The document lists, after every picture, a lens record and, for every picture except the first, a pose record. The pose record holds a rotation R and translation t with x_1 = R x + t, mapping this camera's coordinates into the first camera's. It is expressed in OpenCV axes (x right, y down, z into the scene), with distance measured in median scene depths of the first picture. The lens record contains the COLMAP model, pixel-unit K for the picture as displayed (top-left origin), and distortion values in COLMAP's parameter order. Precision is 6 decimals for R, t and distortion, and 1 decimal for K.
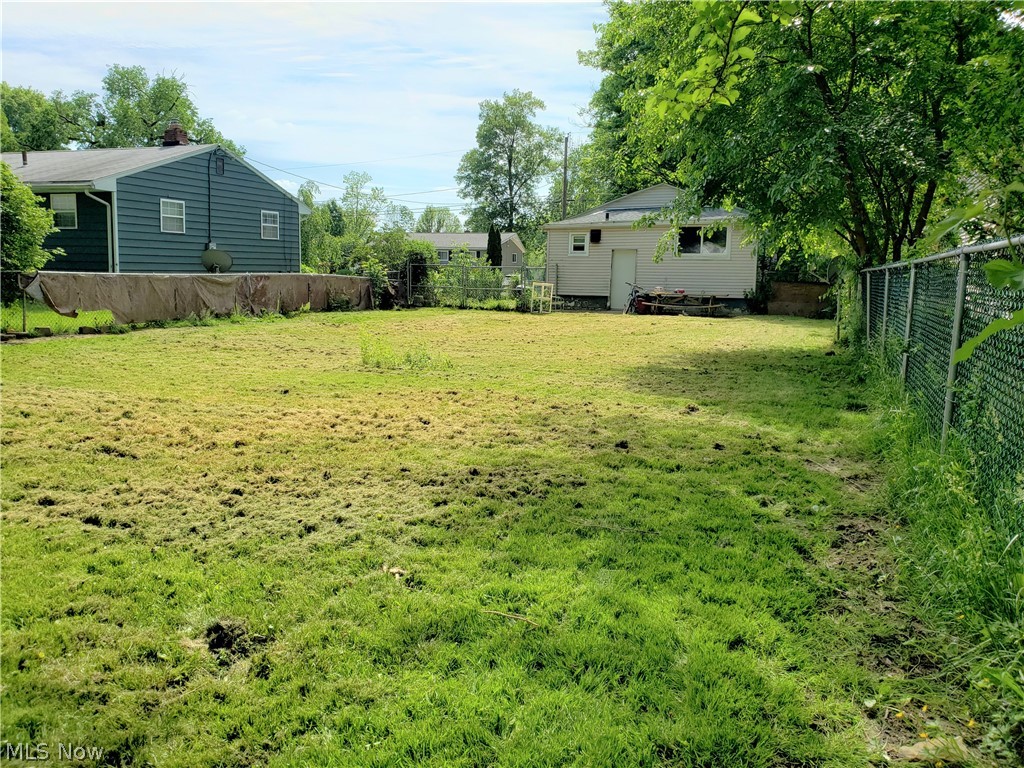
lens RADIAL K [[787.2, 0, 517.0], [0, 787.2, 369.6], [0, 0, 1]] dist [0.004659, -0.001801]
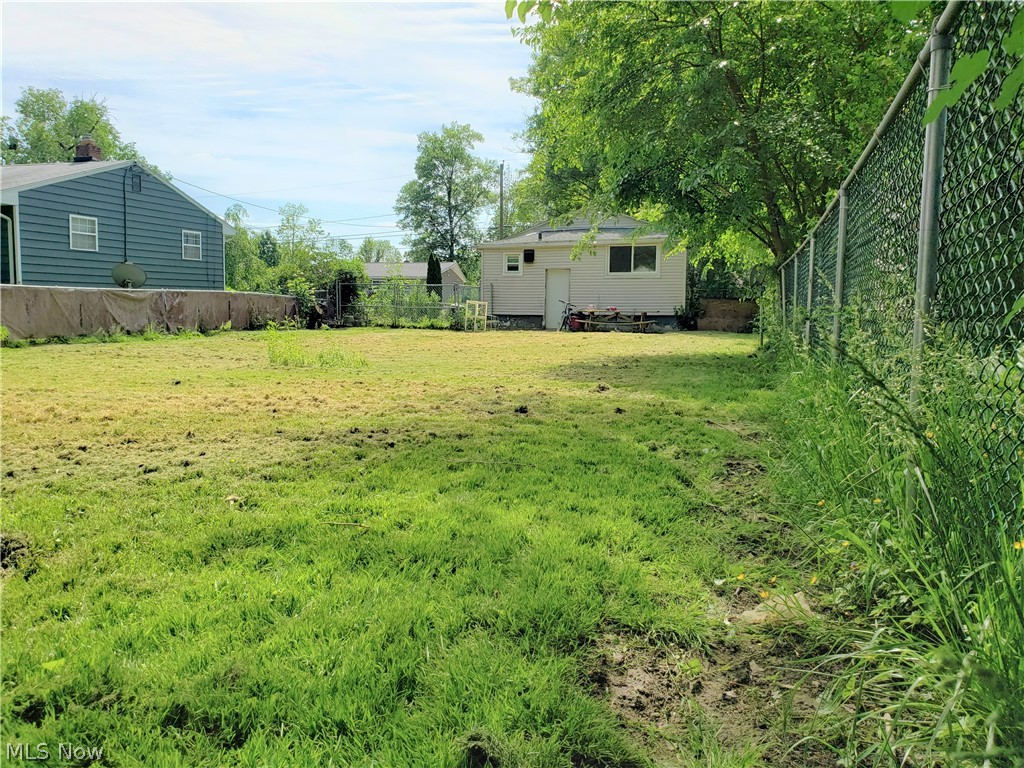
lens RADIAL K [[785.3, 0, 534.2], [0, 785.3, 378.9], [0, 0, 1]] dist [0.008171, -0.002317]
pose [[0.995627, -0.018434, 0.091584, 0.013138], [0.021180, 0.999352, -0.029103, 0.018137], [-0.090989, 0.030915, 0.995372, 0.008144]]
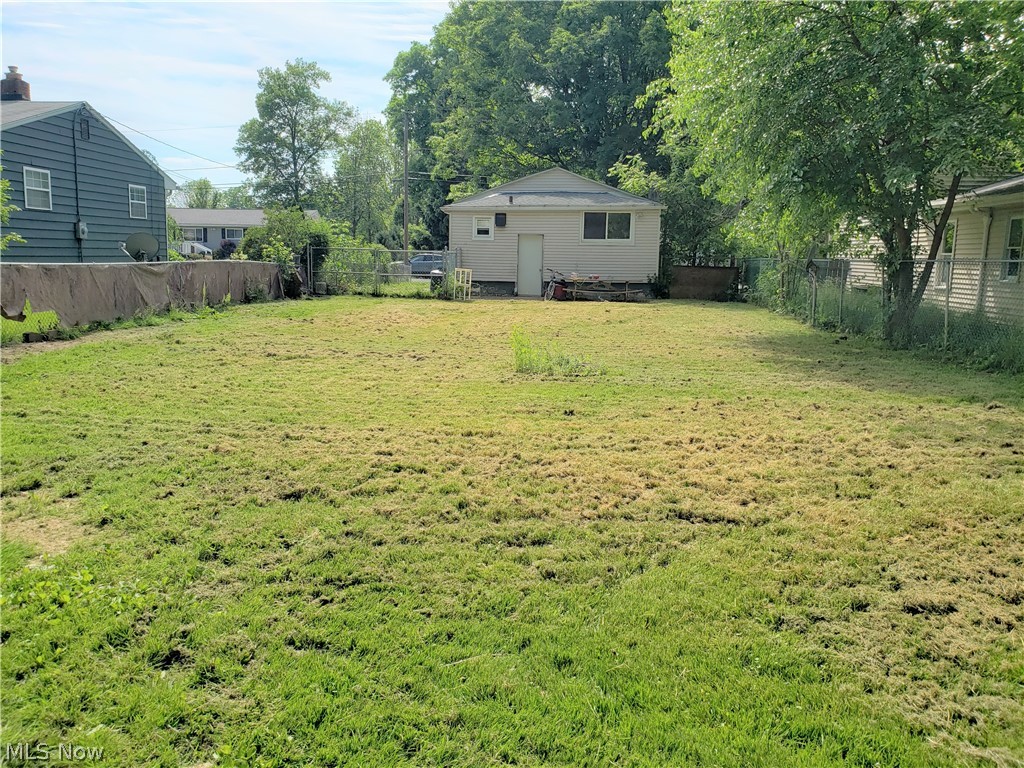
lens RADIAL K [[788.1, 0, 512.3], [0, 788.1, 360.1], [0, 0, 1]] dist [0.005164, 0.000324]
pose [[0.958151, -0.035515, 0.284052, -0.182263], [0.031311, 0.999323, 0.019328, -0.016088], [-0.284546, -0.009625, 0.958614, 0.067735]]
